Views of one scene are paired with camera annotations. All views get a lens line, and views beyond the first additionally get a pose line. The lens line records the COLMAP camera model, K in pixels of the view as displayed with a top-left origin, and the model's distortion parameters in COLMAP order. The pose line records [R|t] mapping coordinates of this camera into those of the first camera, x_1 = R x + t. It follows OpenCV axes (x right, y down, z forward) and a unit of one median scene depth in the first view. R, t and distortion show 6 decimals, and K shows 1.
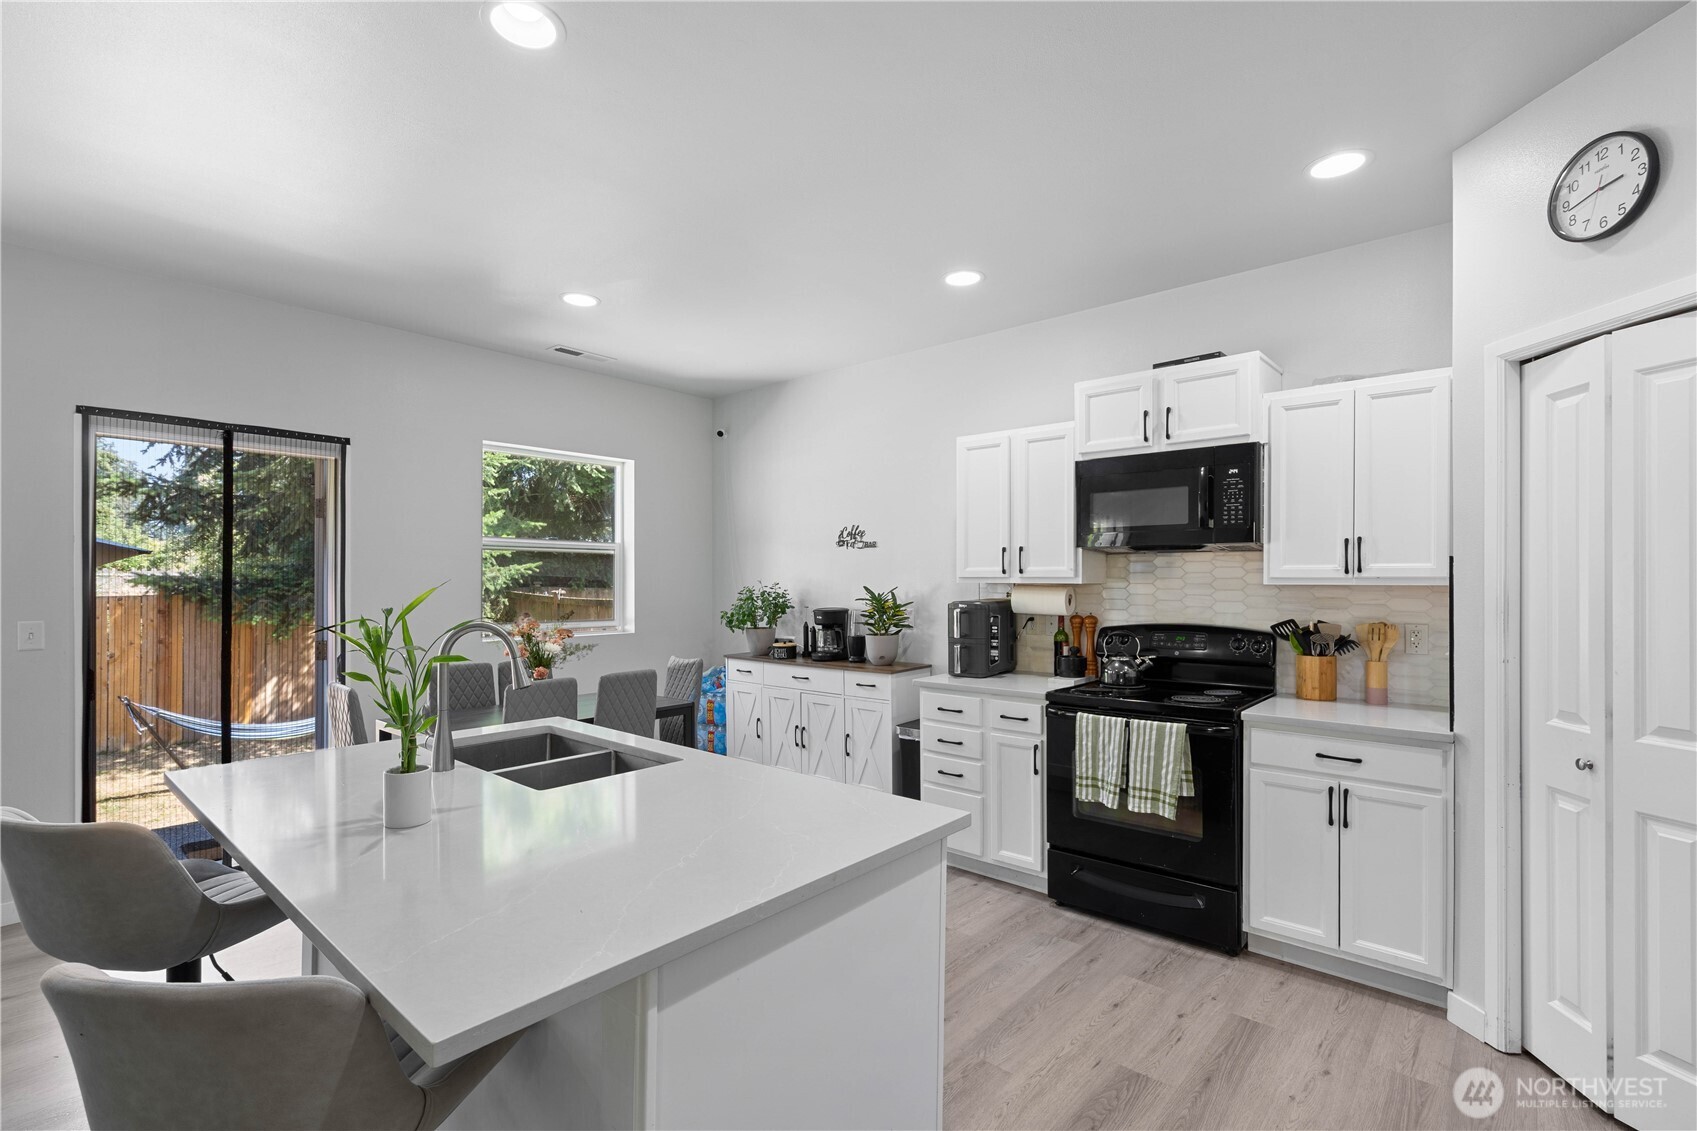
lens RADIAL K [[777.9, 0, 834.6], [0, 777.9, 582.1], [0, 0, 1]] dist [-0.003885, 0.001993]
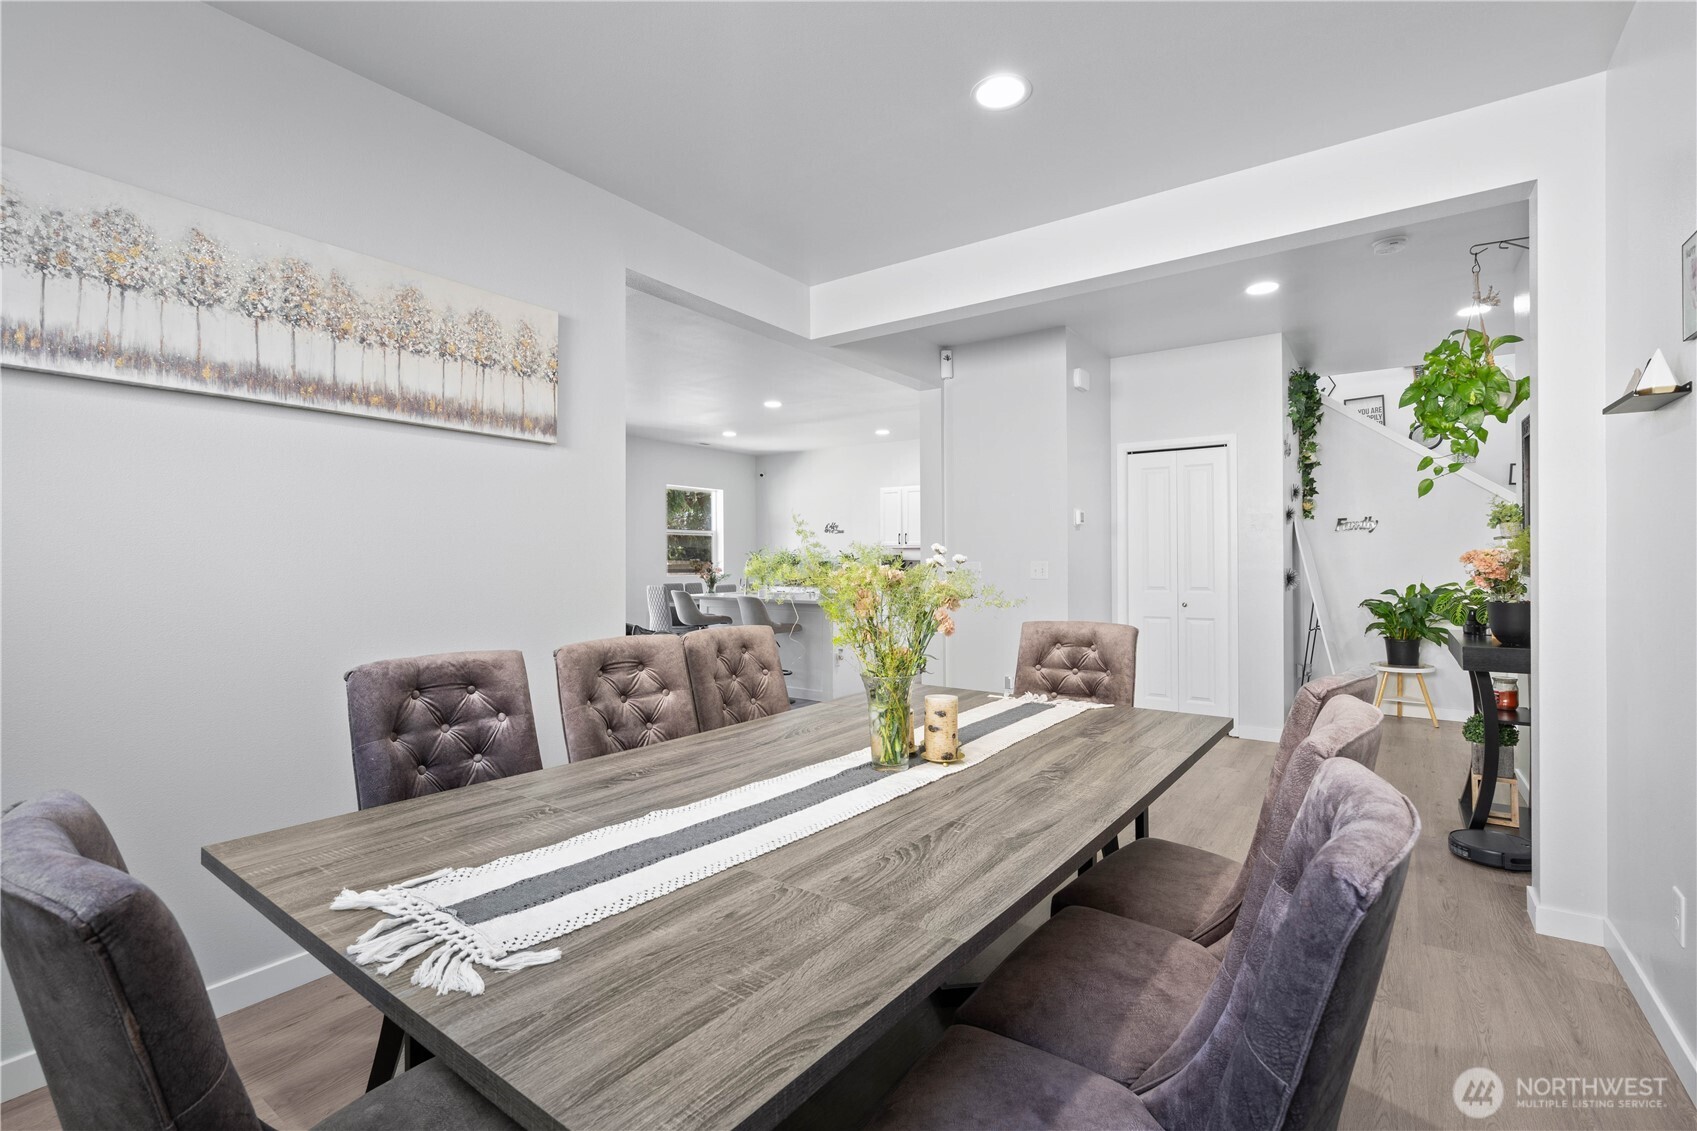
lens RADIAL K [[777.9, 0, 835.8], [0, 777.9, 558.1], [0, 0, 1]] dist [-0.003885, 0.001993]
pose [[0.994805, -0.003941, 0.101726, -0.272905], [0.004236, 0.999987, -0.002684, 0.045560], [-0.101714, 0.003101, 0.994809, -1.669978]]
